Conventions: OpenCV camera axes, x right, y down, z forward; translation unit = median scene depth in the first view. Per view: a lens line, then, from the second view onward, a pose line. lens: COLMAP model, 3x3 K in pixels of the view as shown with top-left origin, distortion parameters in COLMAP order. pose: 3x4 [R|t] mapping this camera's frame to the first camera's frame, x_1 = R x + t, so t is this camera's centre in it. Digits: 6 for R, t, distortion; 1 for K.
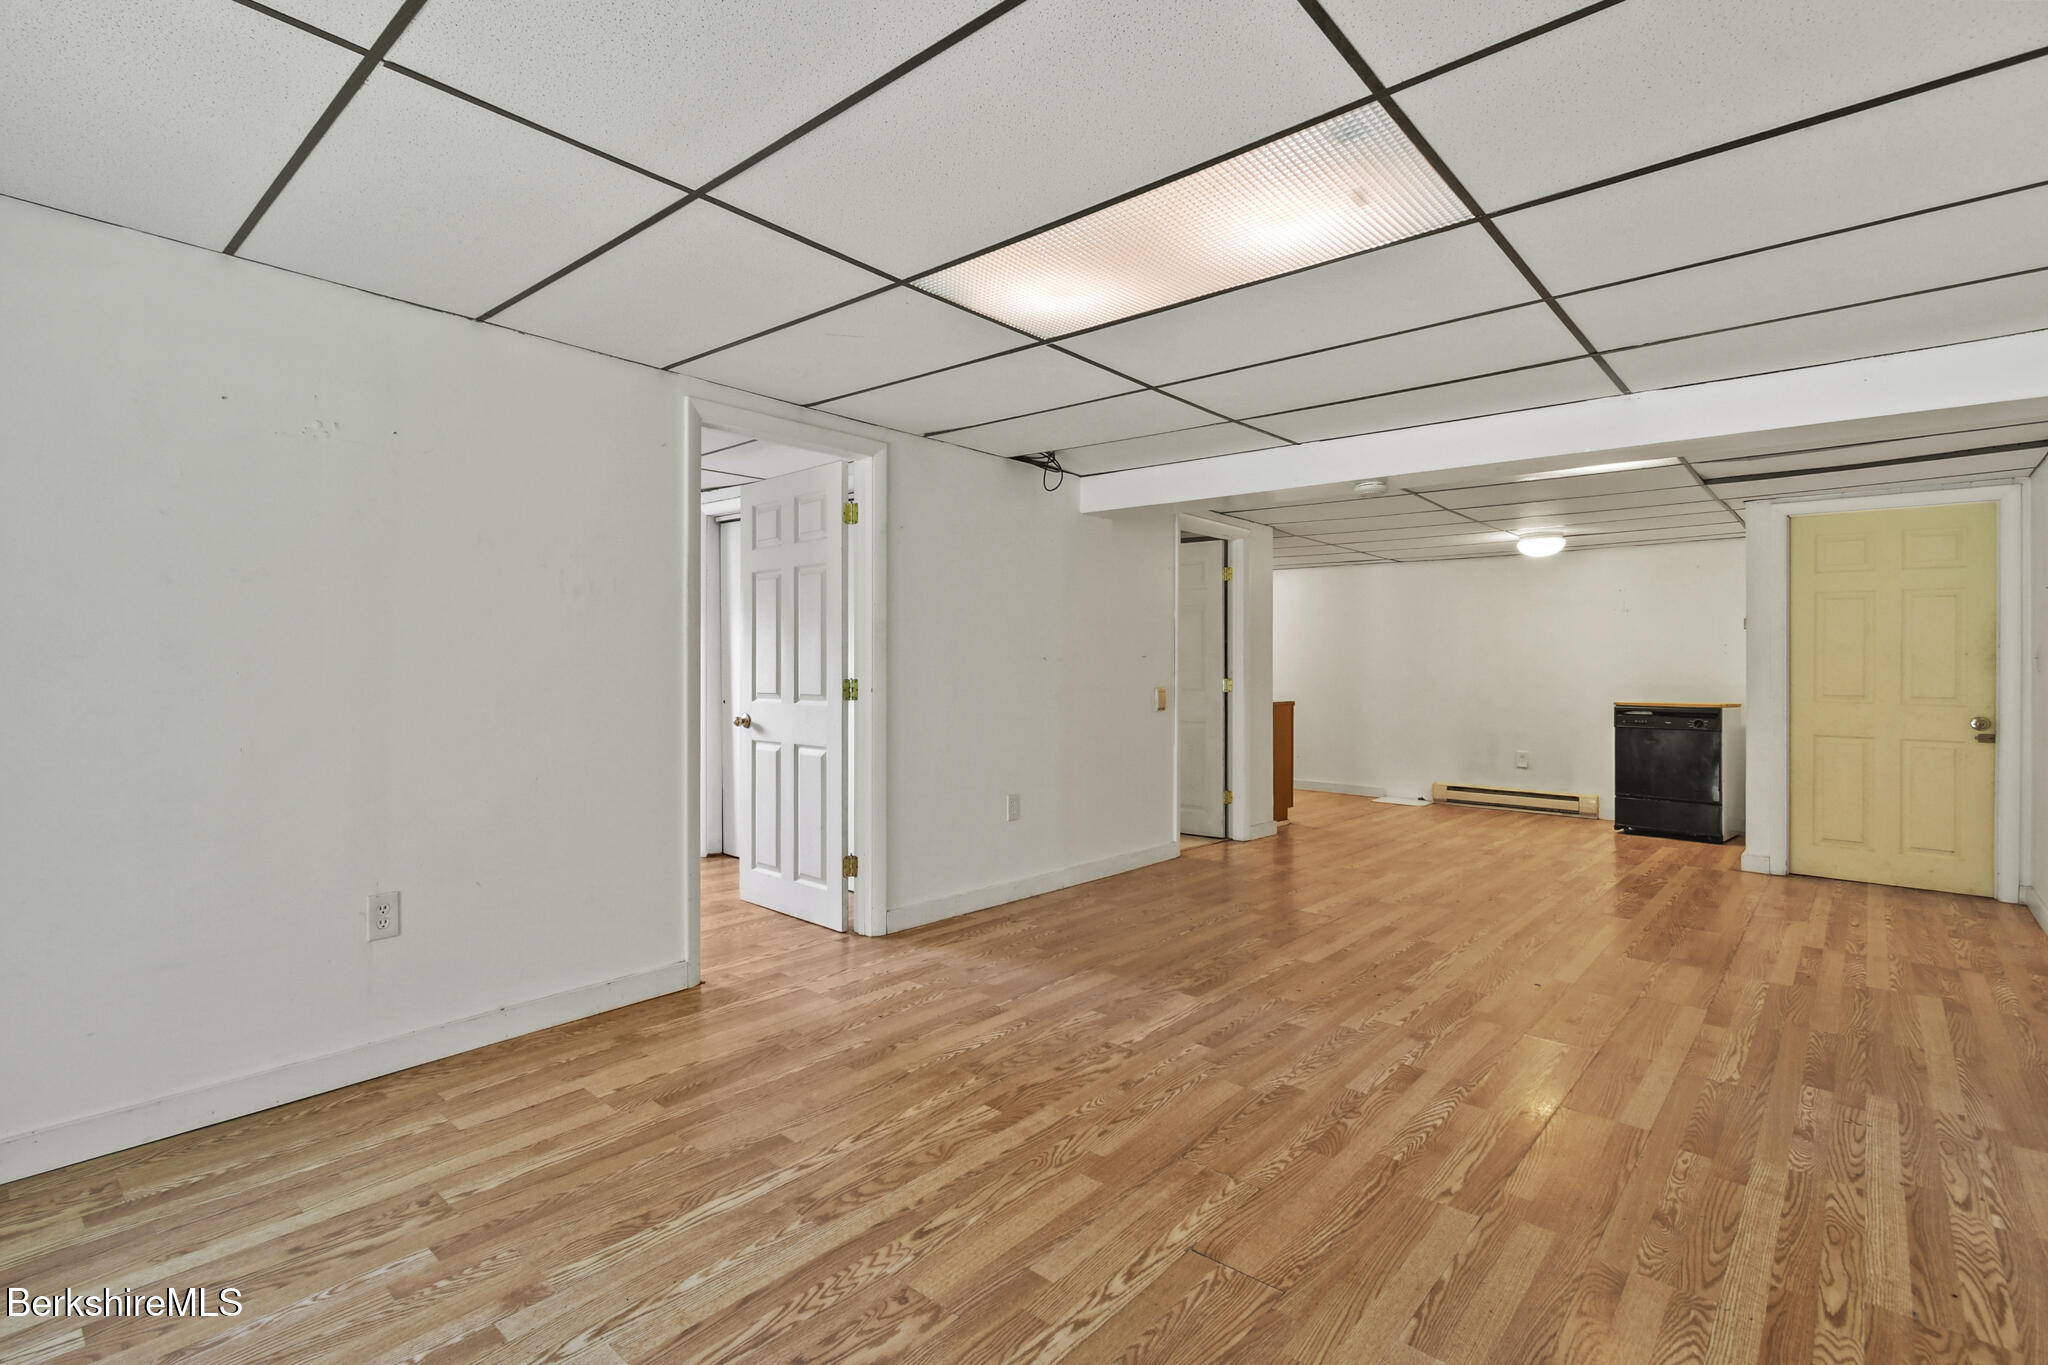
lens RADIAL K [[921.2, 0, 1001.6], [0, 921.2, 676.8], [0, 0, 1]] dist [0.000825, -0.000104]
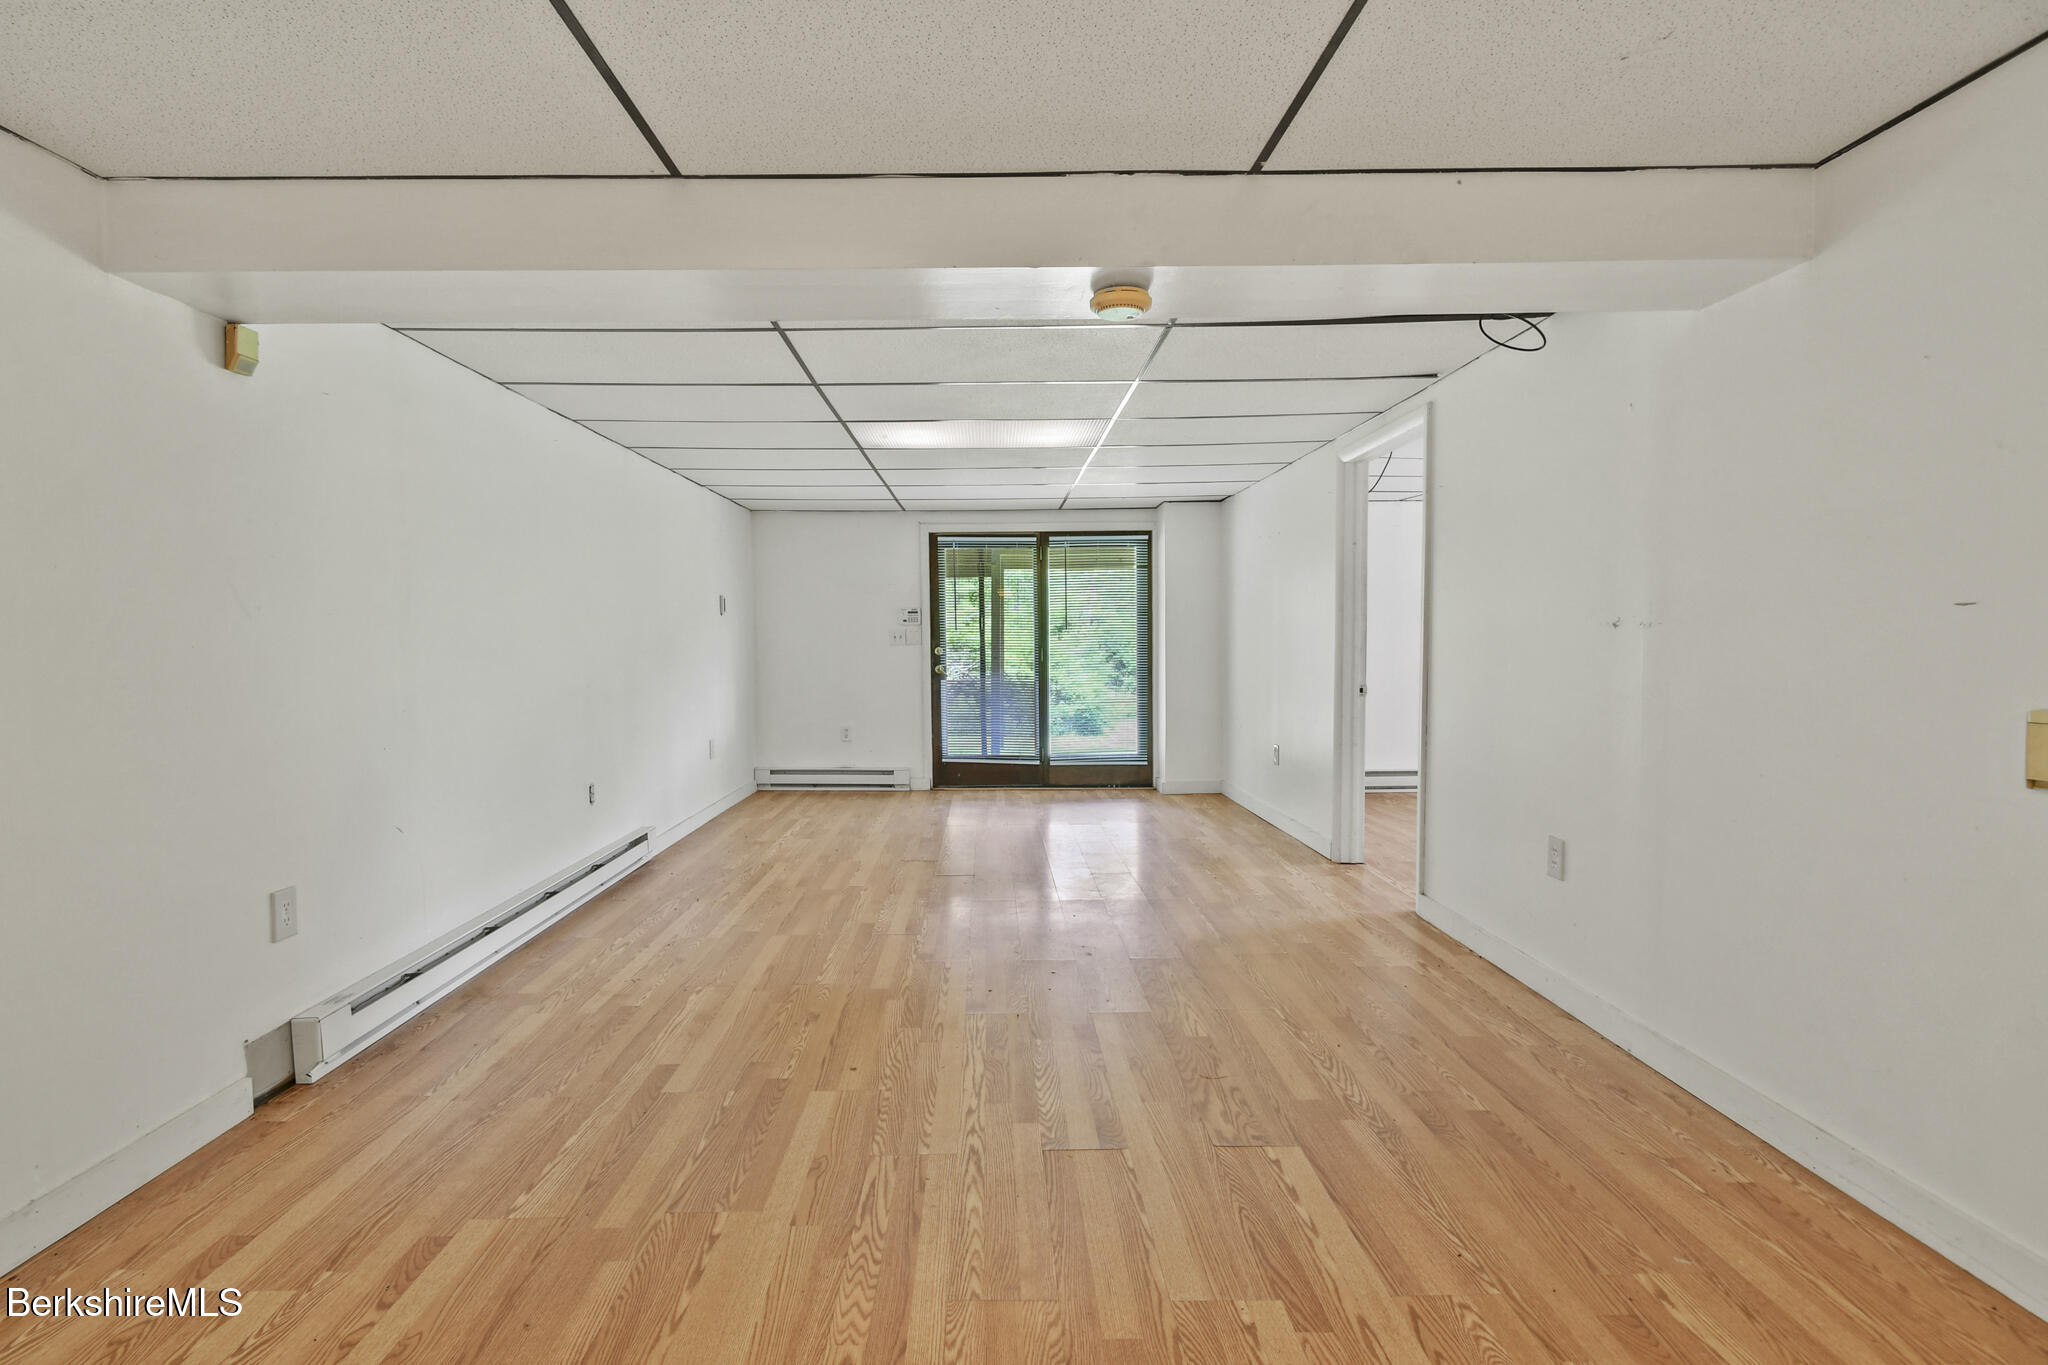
lens RADIAL K [[921.2, 0, 1001.6], [0, 921.2, 676.8], [0, 0, 1]] dist [0.000825, -0.000104]
pose [[-0.731294, 0.026916, -0.681531, 1.233343], [-0.003757, 0.999047, 0.043488, -0.022916], [0.682052, 0.034363, -0.730496, 2.007433]]
